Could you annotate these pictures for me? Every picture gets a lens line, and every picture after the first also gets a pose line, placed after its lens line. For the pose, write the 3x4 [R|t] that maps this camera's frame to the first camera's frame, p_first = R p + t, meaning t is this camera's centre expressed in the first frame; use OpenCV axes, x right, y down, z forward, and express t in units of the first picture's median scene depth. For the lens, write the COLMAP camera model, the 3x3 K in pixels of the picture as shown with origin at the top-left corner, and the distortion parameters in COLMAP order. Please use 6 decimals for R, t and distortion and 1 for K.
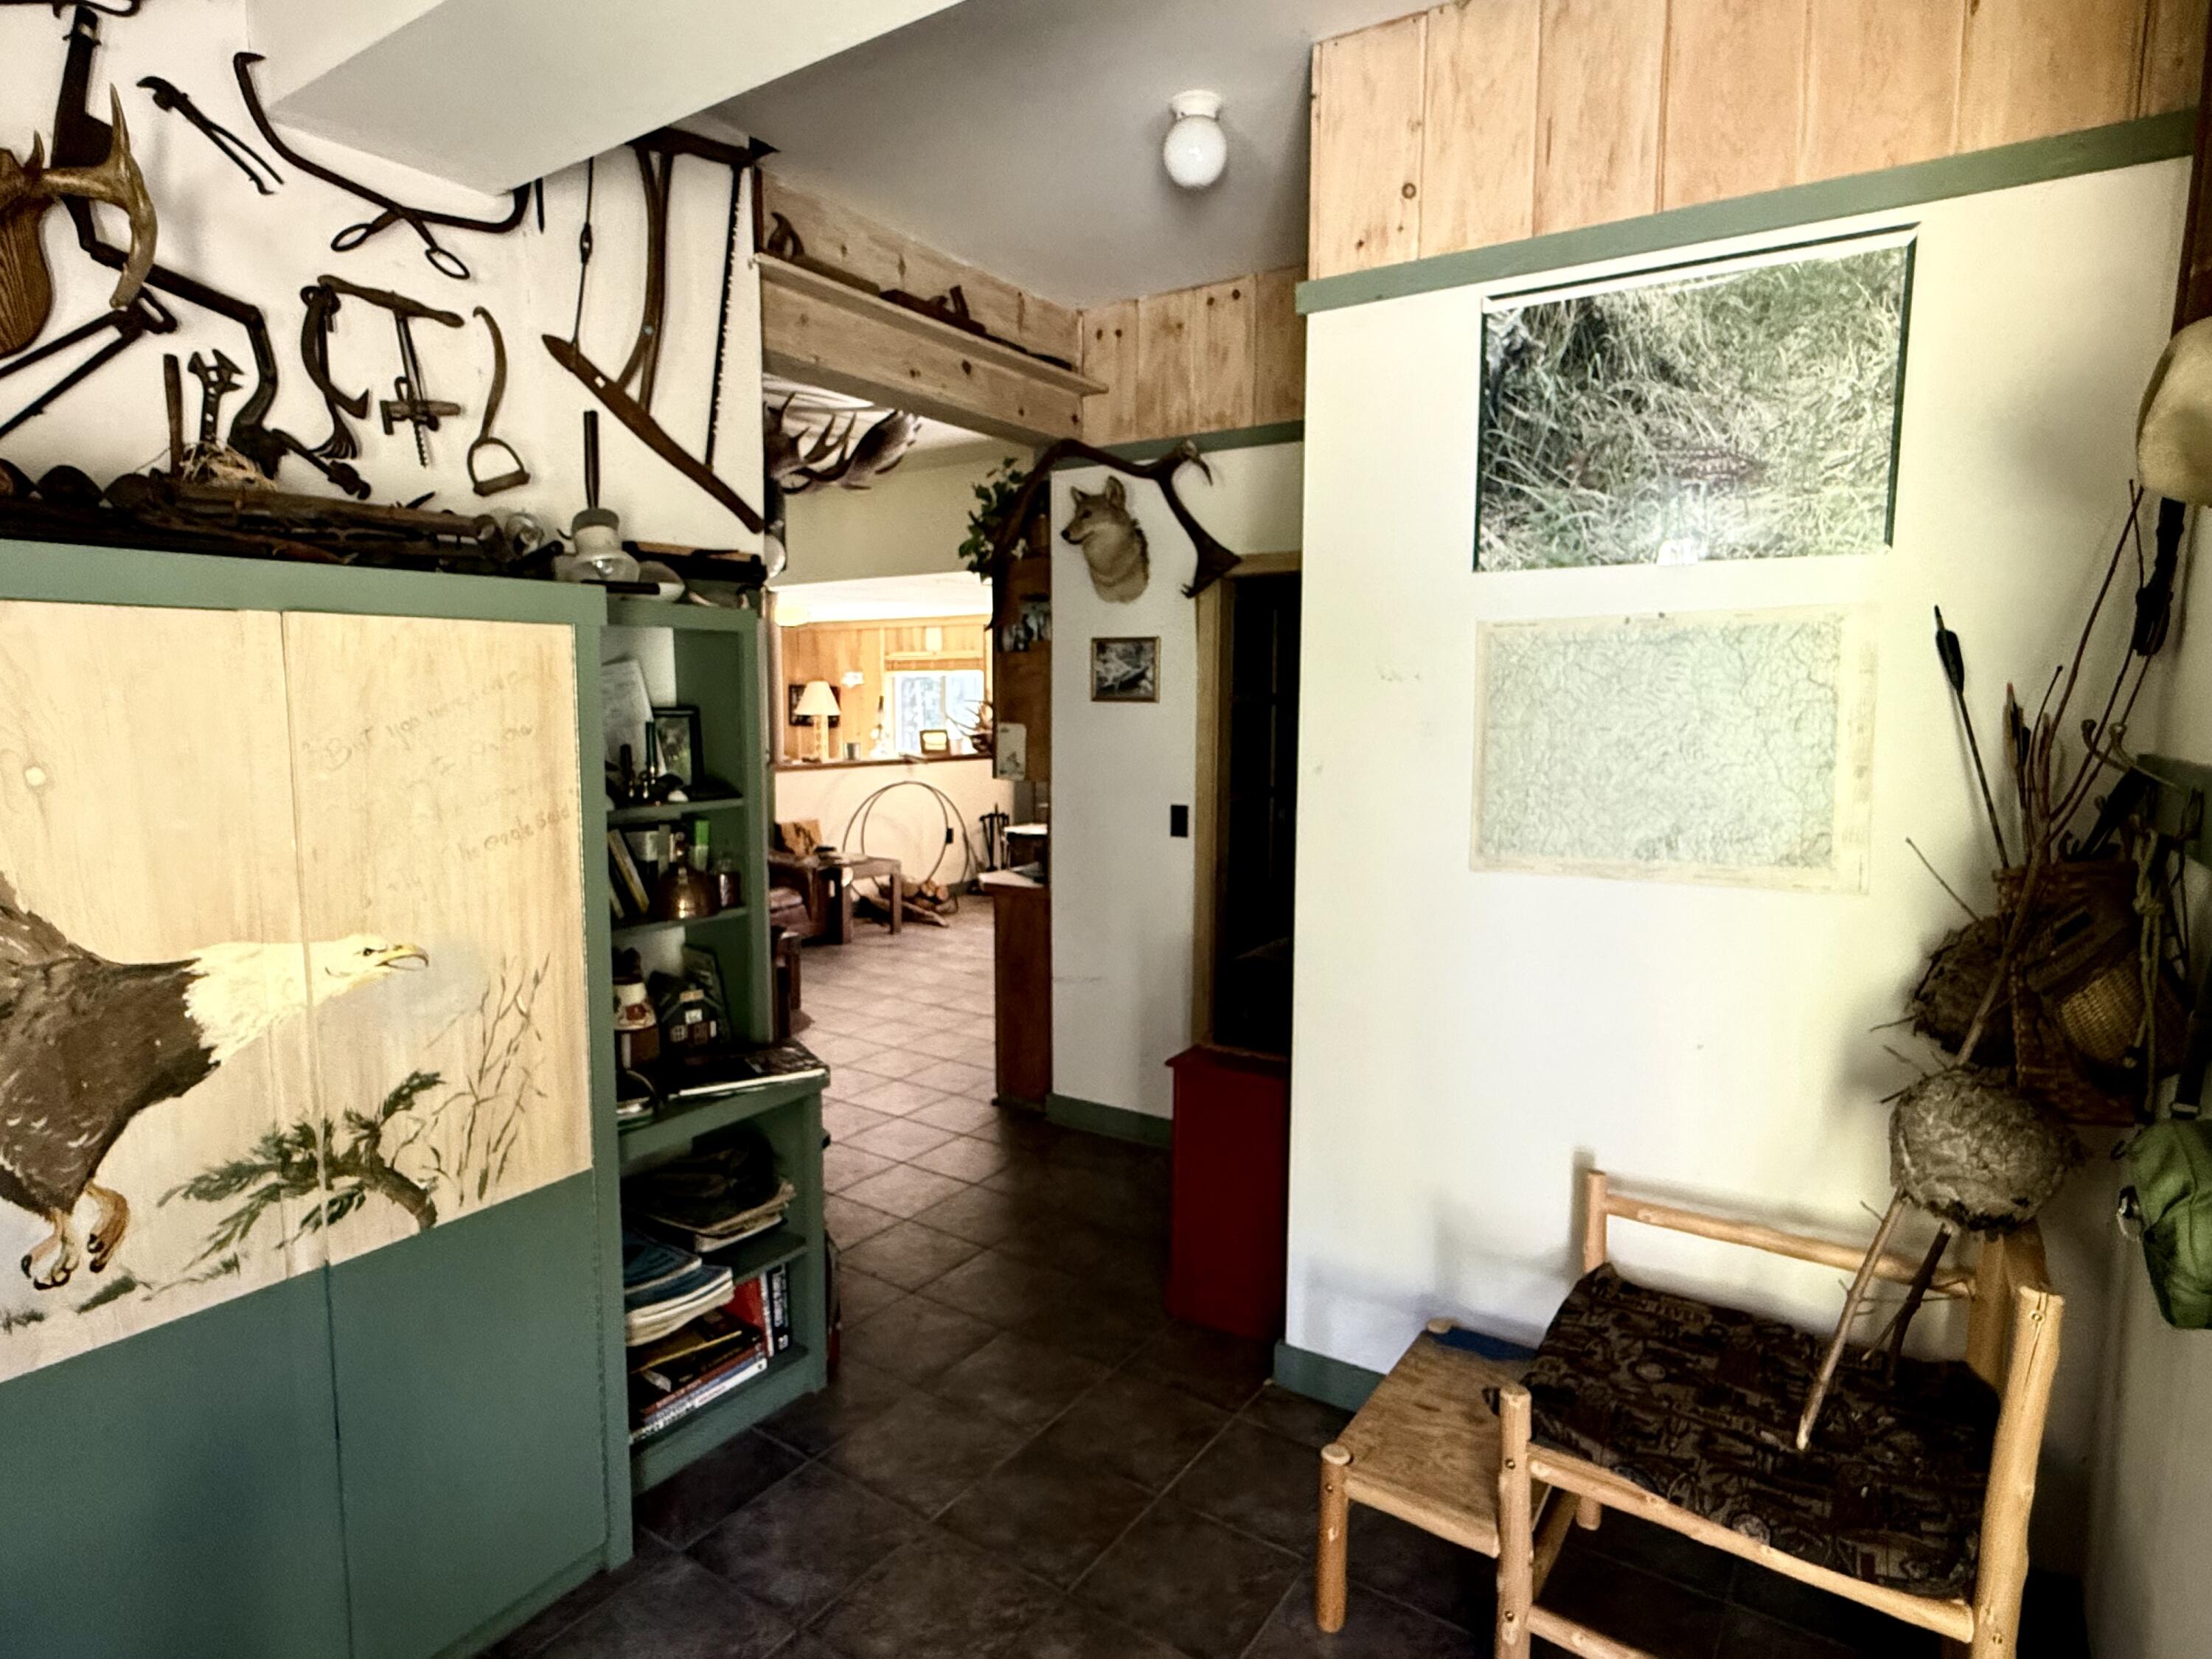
lens RADIAL K [[1205.0, 0, 1097.8], [0, 1205.0, 837.2], [0, 0, 1]] dist [-0.000980, -0.000299]
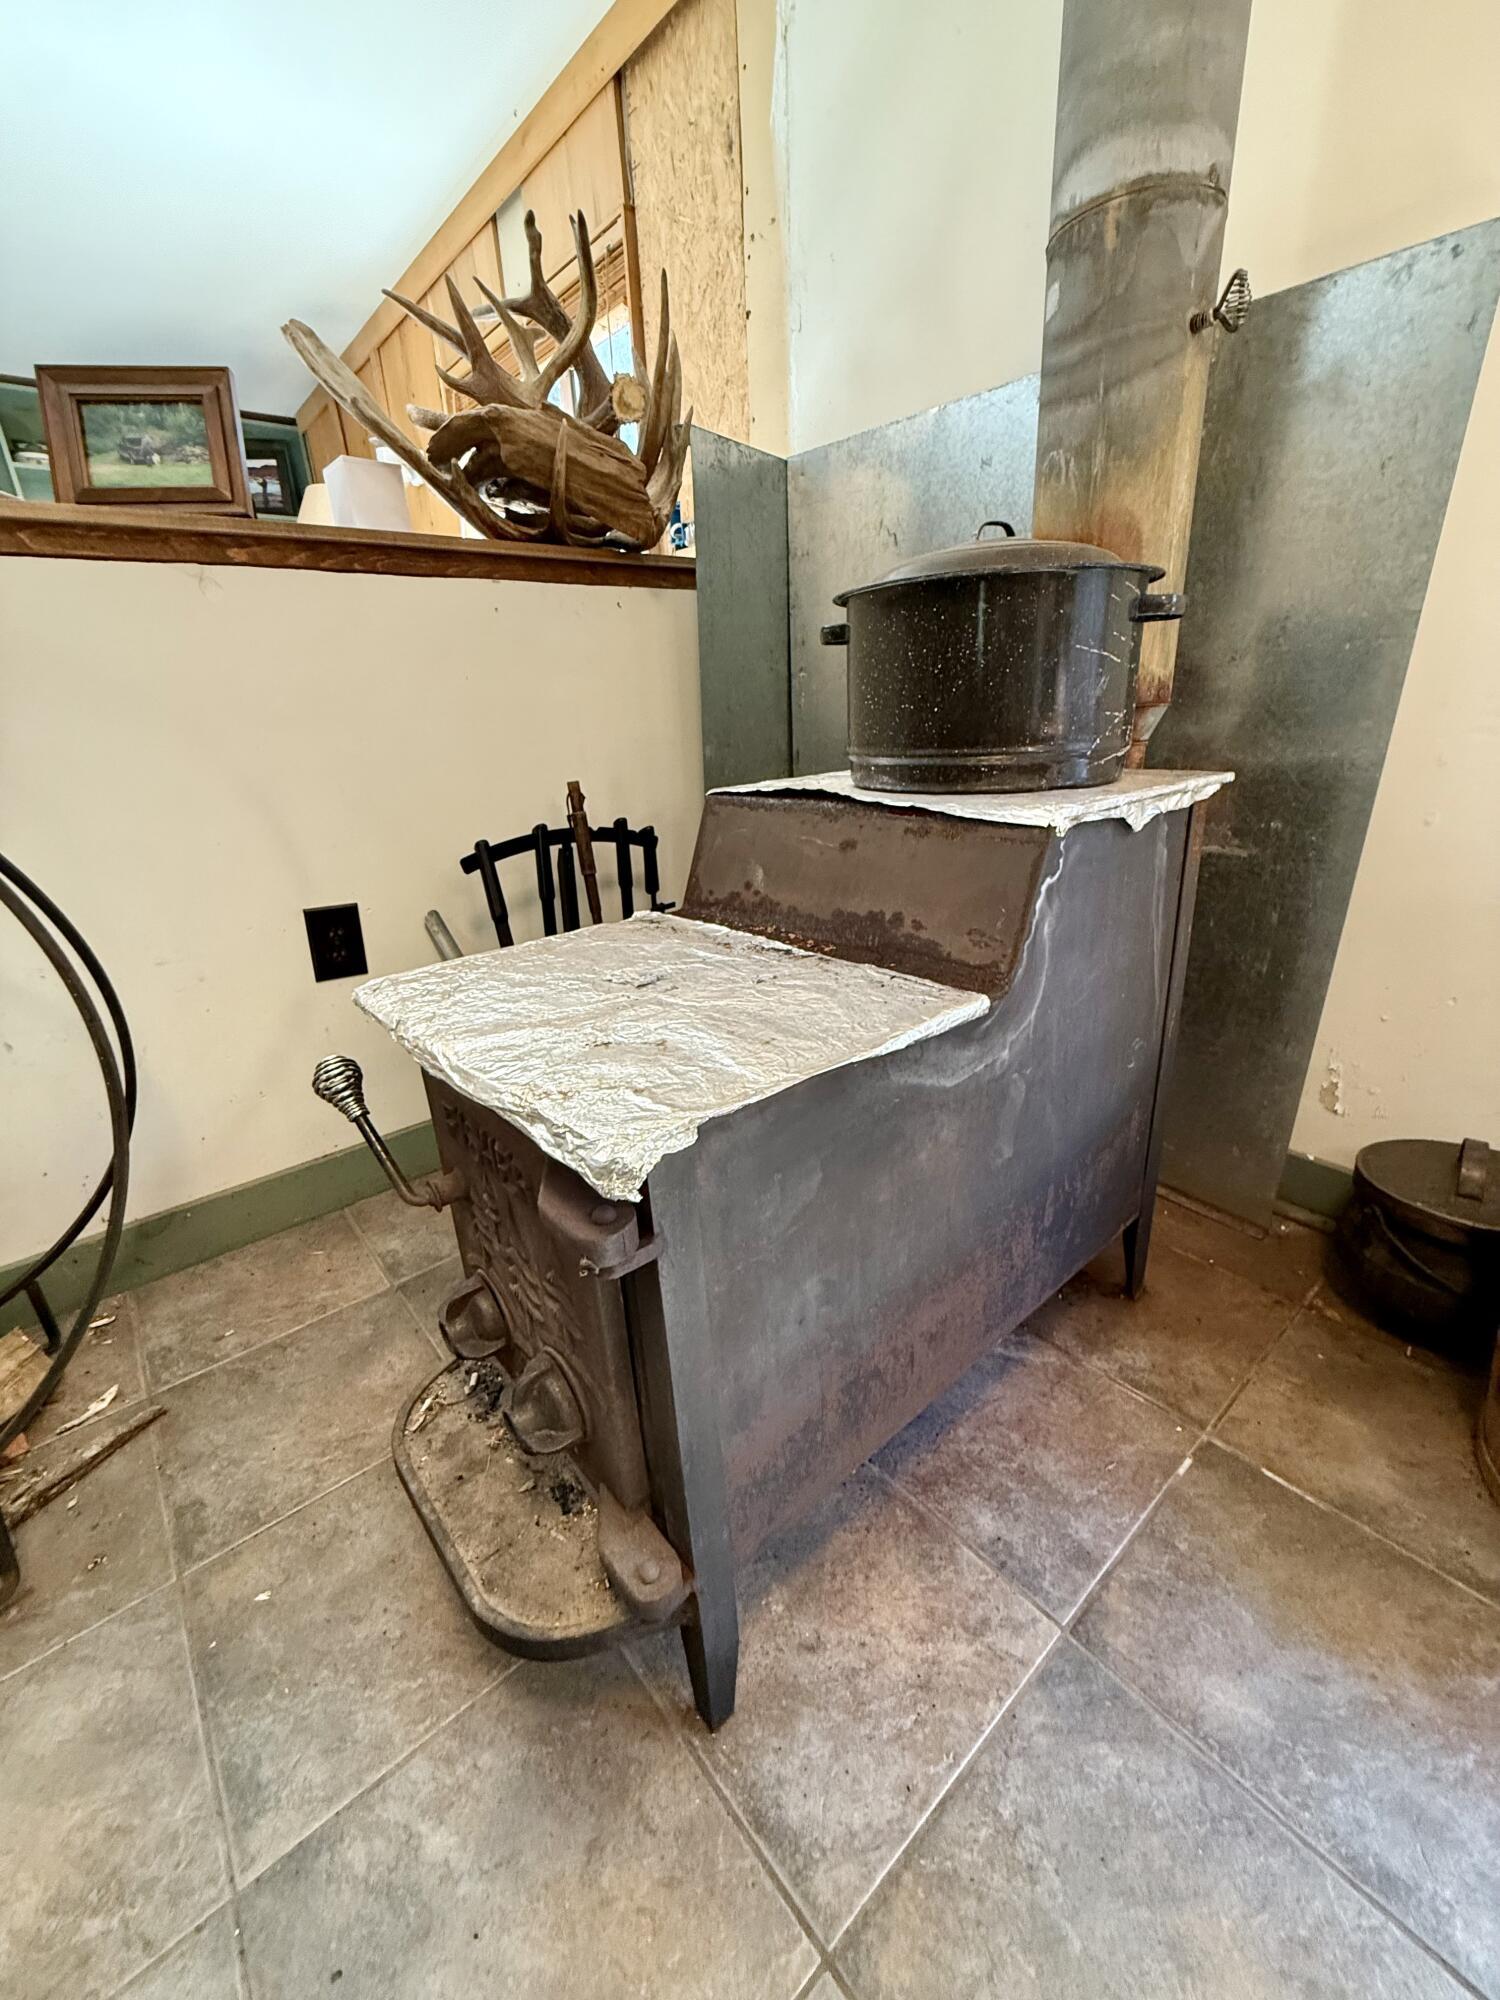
lens RADIAL K [[796.9, 0, 759.1], [0, 796.9, 986.5], [0, 0, 1]] dist [-0.000156, -0.000682]
pose [[0.964493, 0.041684, -0.260799, -0.047156], [0.020076, 0.973038, 0.229769, -0.105852], [0.263345, -0.226846, 0.937651, 3.761162]]
